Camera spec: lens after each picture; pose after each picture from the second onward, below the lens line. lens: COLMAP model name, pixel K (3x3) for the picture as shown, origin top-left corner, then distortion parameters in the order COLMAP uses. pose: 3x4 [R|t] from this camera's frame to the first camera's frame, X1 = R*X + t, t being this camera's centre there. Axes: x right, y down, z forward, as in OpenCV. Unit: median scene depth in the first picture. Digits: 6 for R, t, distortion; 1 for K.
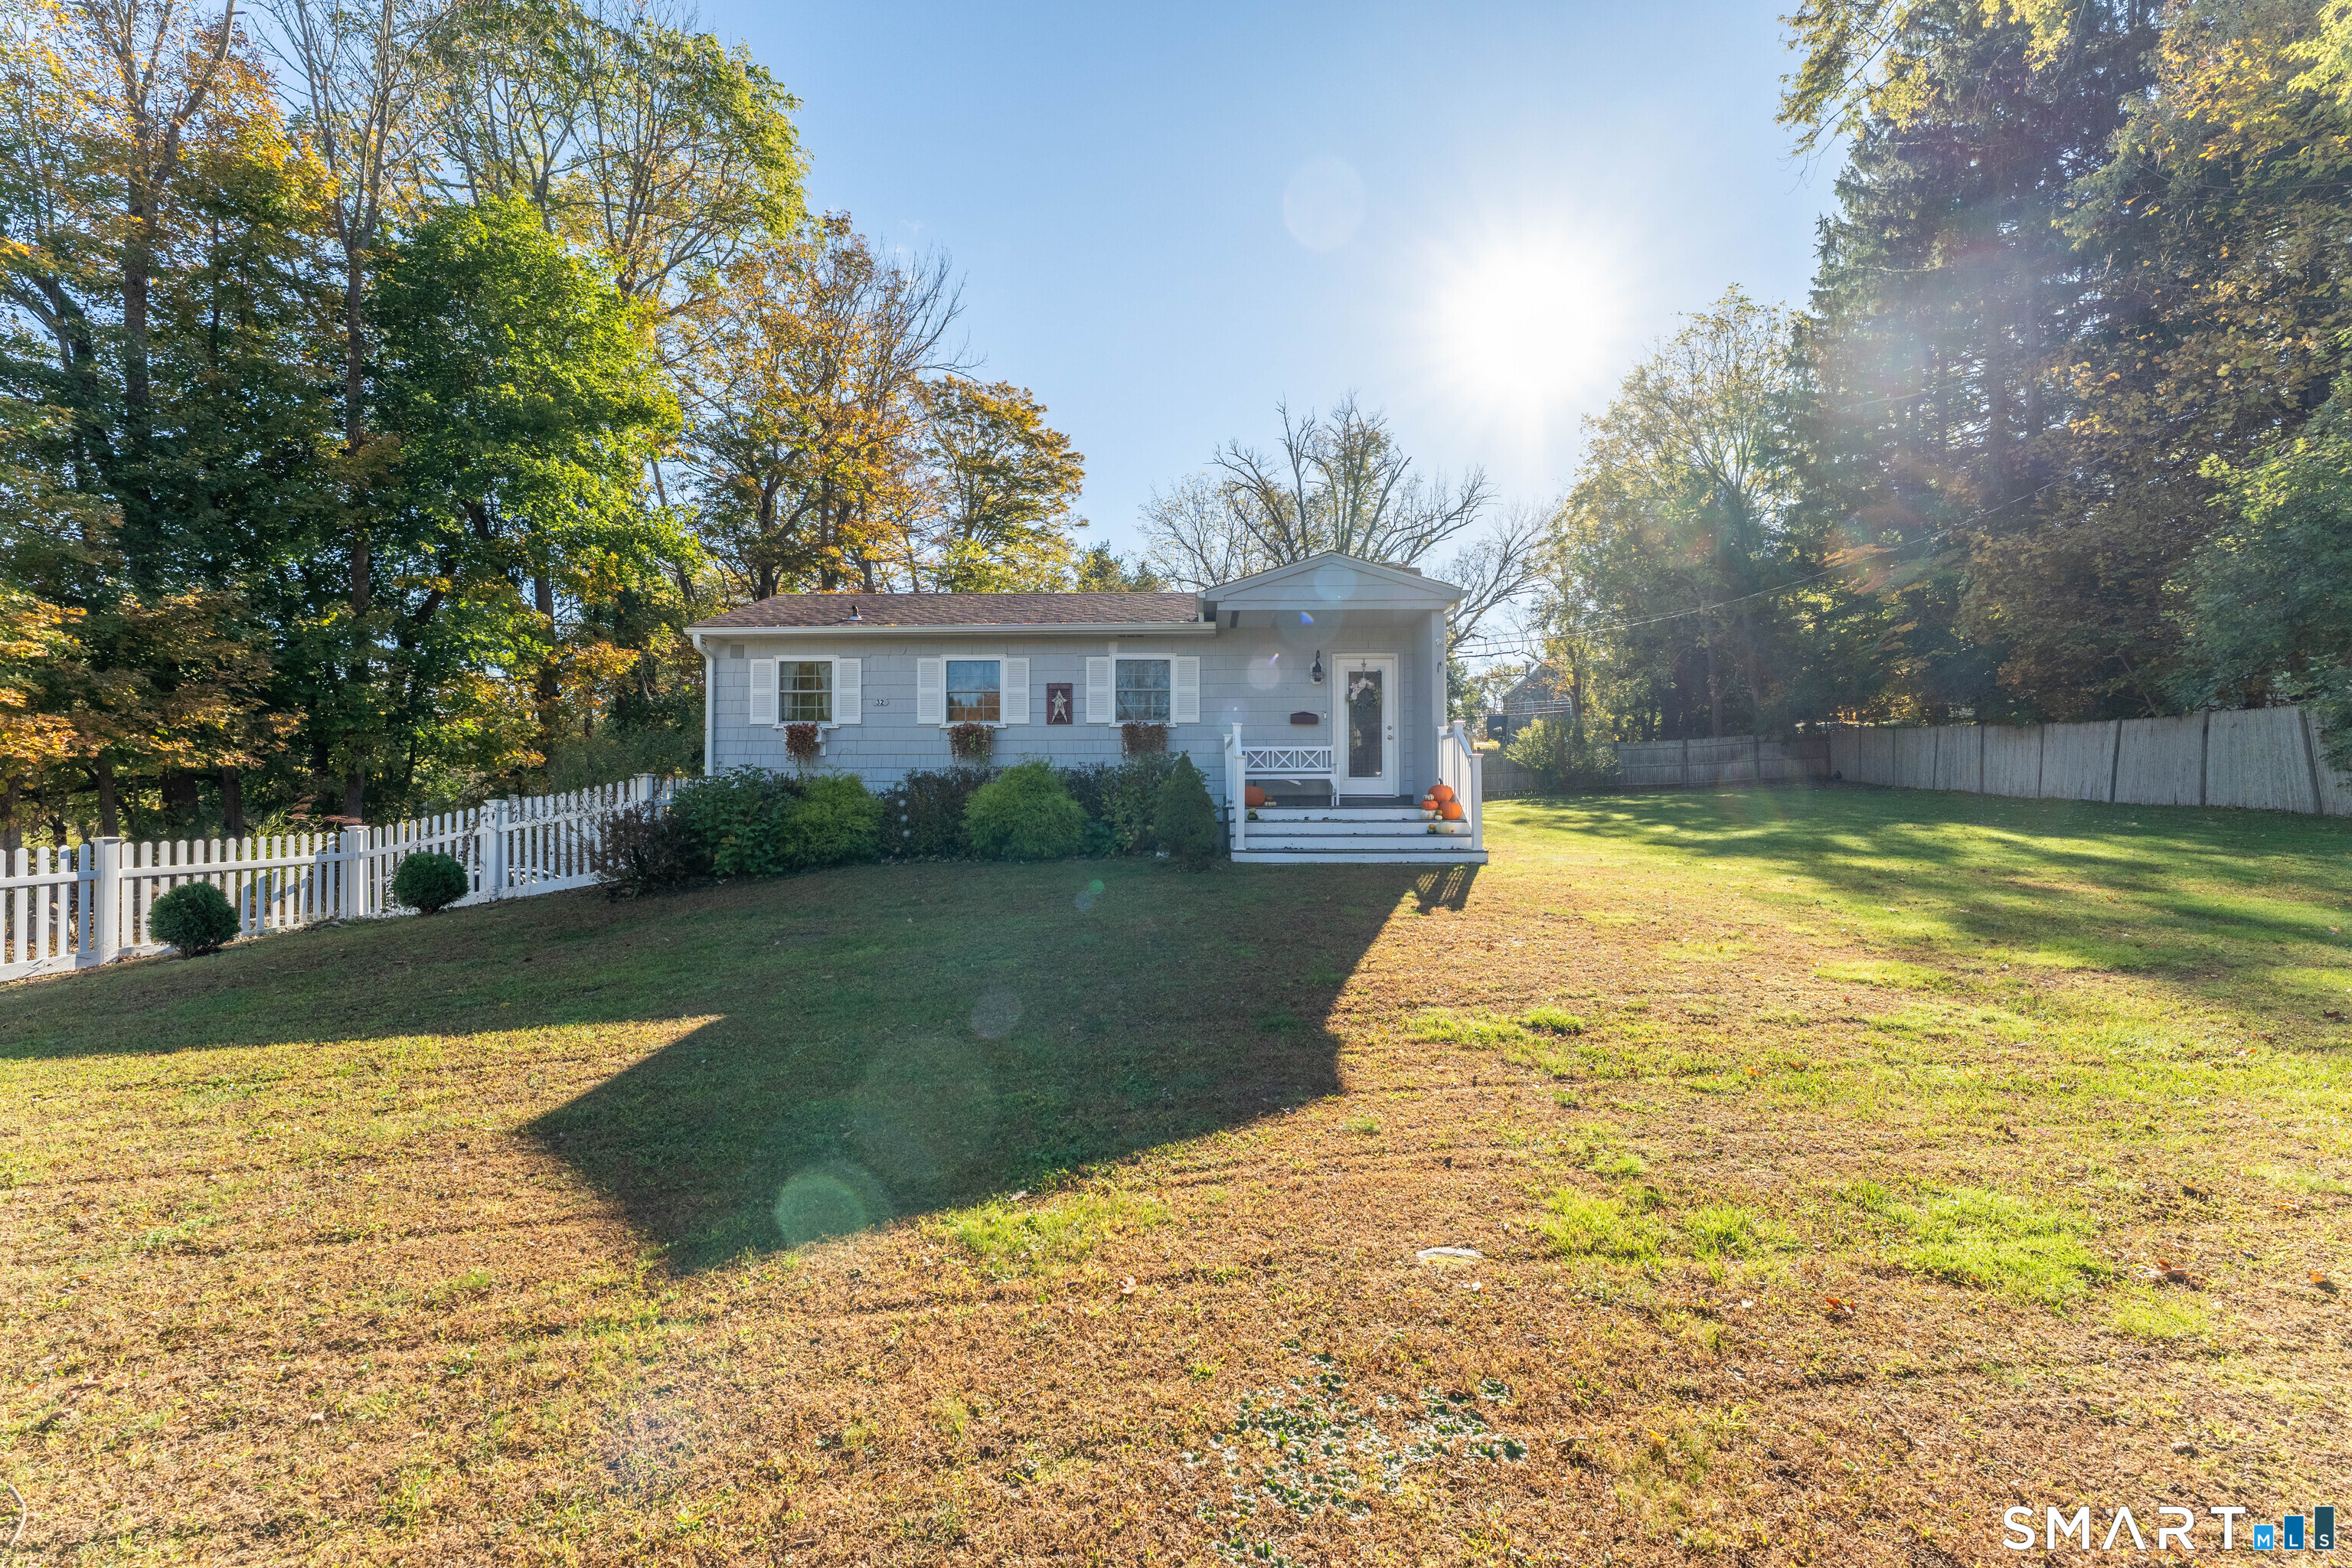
lens RADIAL K [[952.7, 0, 1175.4], [0, 952.7, 753.7], [0, 0, 1]] dist [-0.000048, -0.000020]
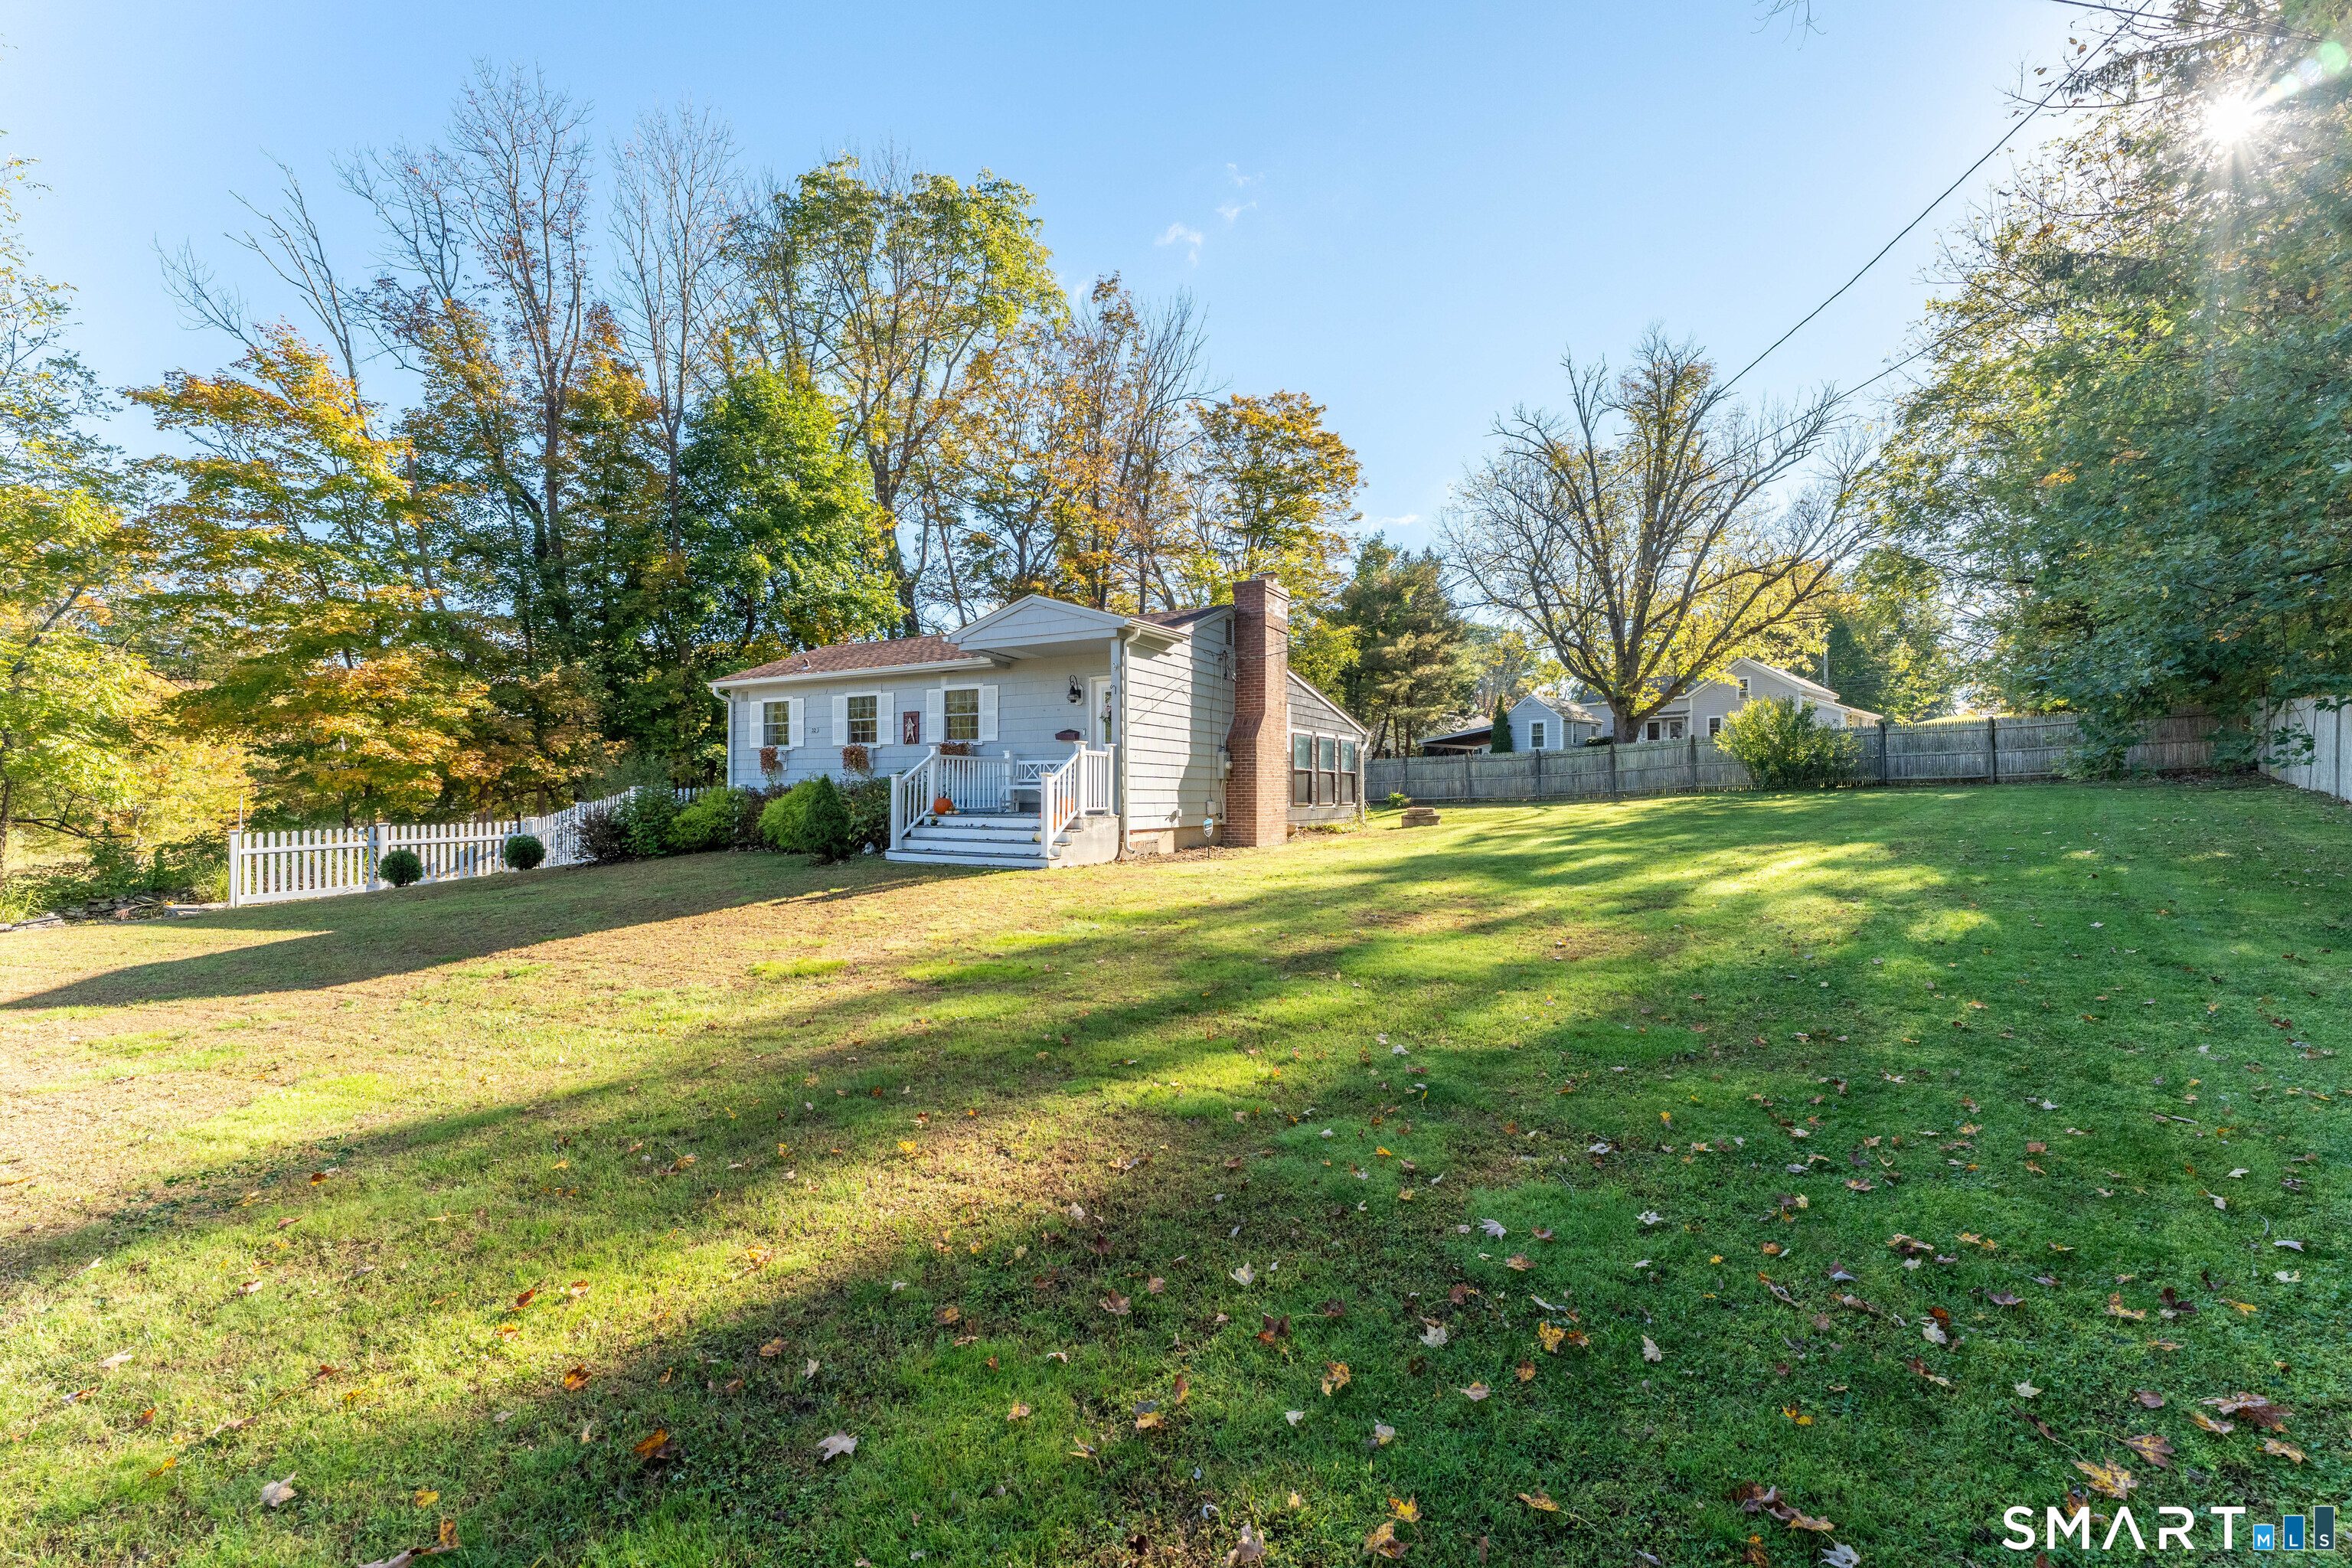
lens RADIAL K [[942.3, 0, 1175.4], [0, 942.3, 764.4], [0, 0, 1]] dist [0.001340, -0.000167]
pose [[0.886505, -0.009211, -0.462627, 0.446762], [0.022567, 0.999473, 0.023345, -0.014602], [0.462168, -0.031135, 0.886246, 0.032309]]
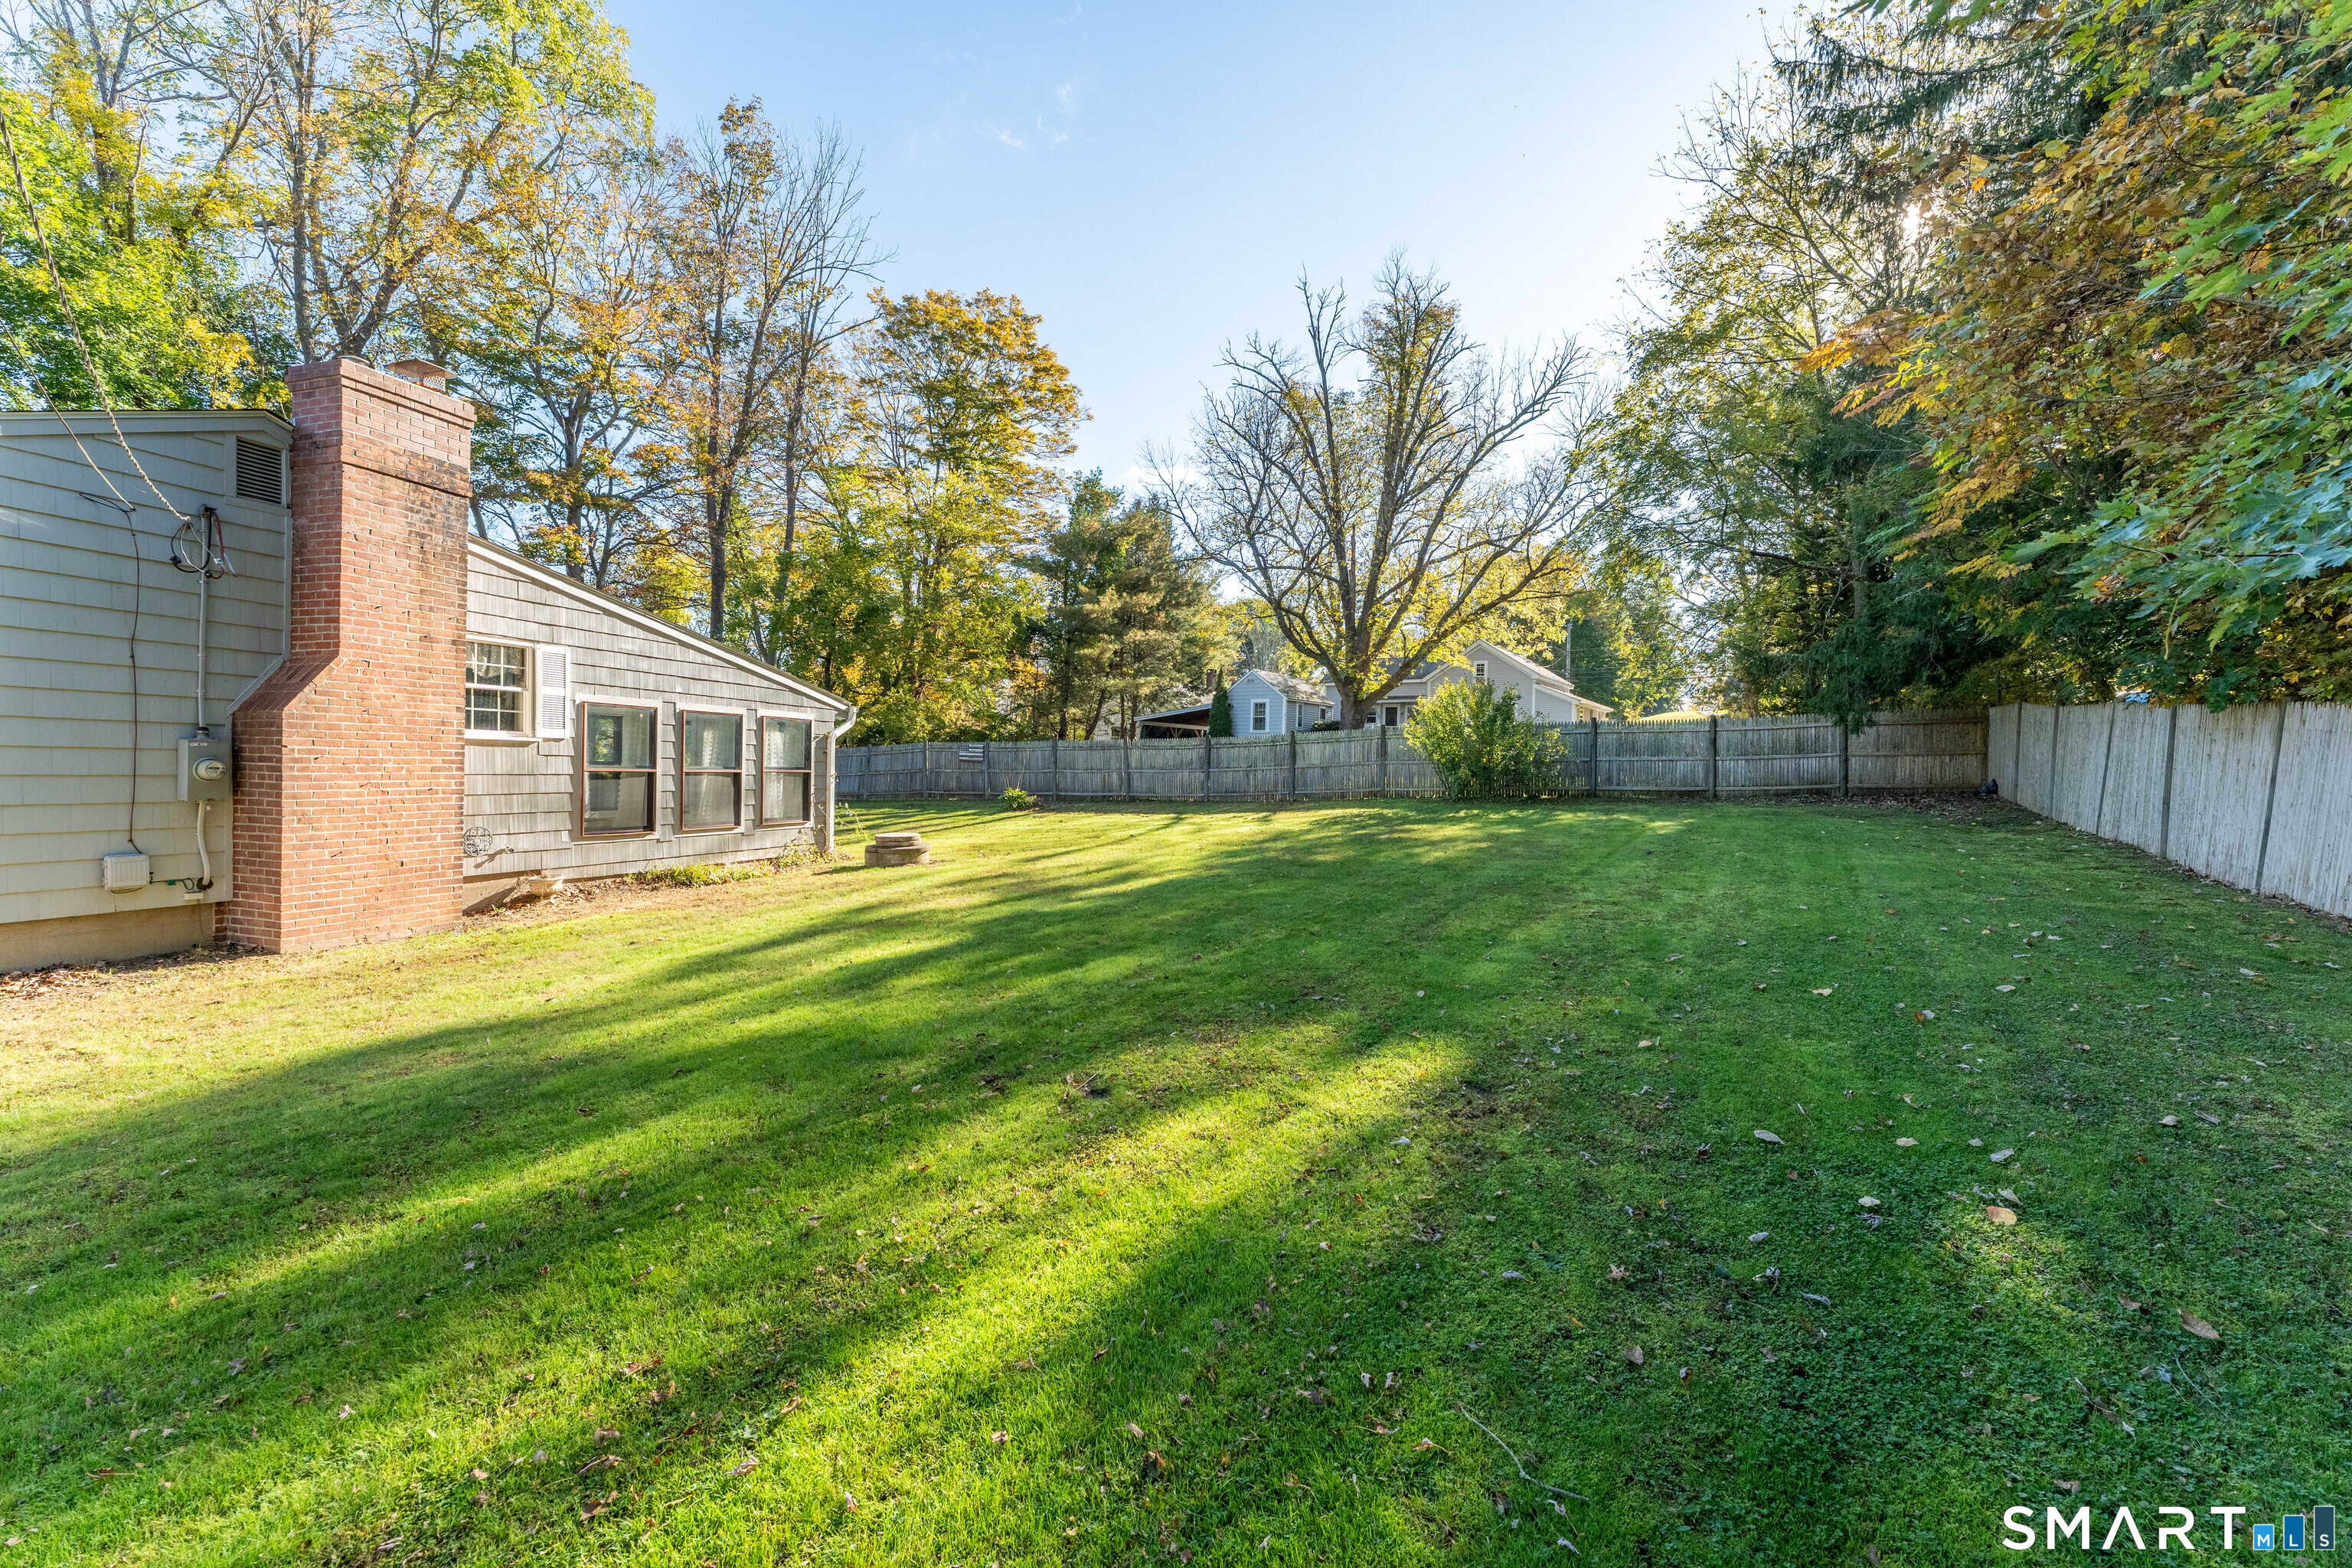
lens RADIAL K [[952.7, 0, 1175.4], [0, 952.7, 753.7], [0, 0, 1]] dist [-0.000048, -0.000020]
pose [[0.961289, 0.025557, -0.274355, 0.544541], [-0.013980, 0.998931, 0.044070, -0.019748], [0.275188, -0.038528, 0.960618, 0.456567]]
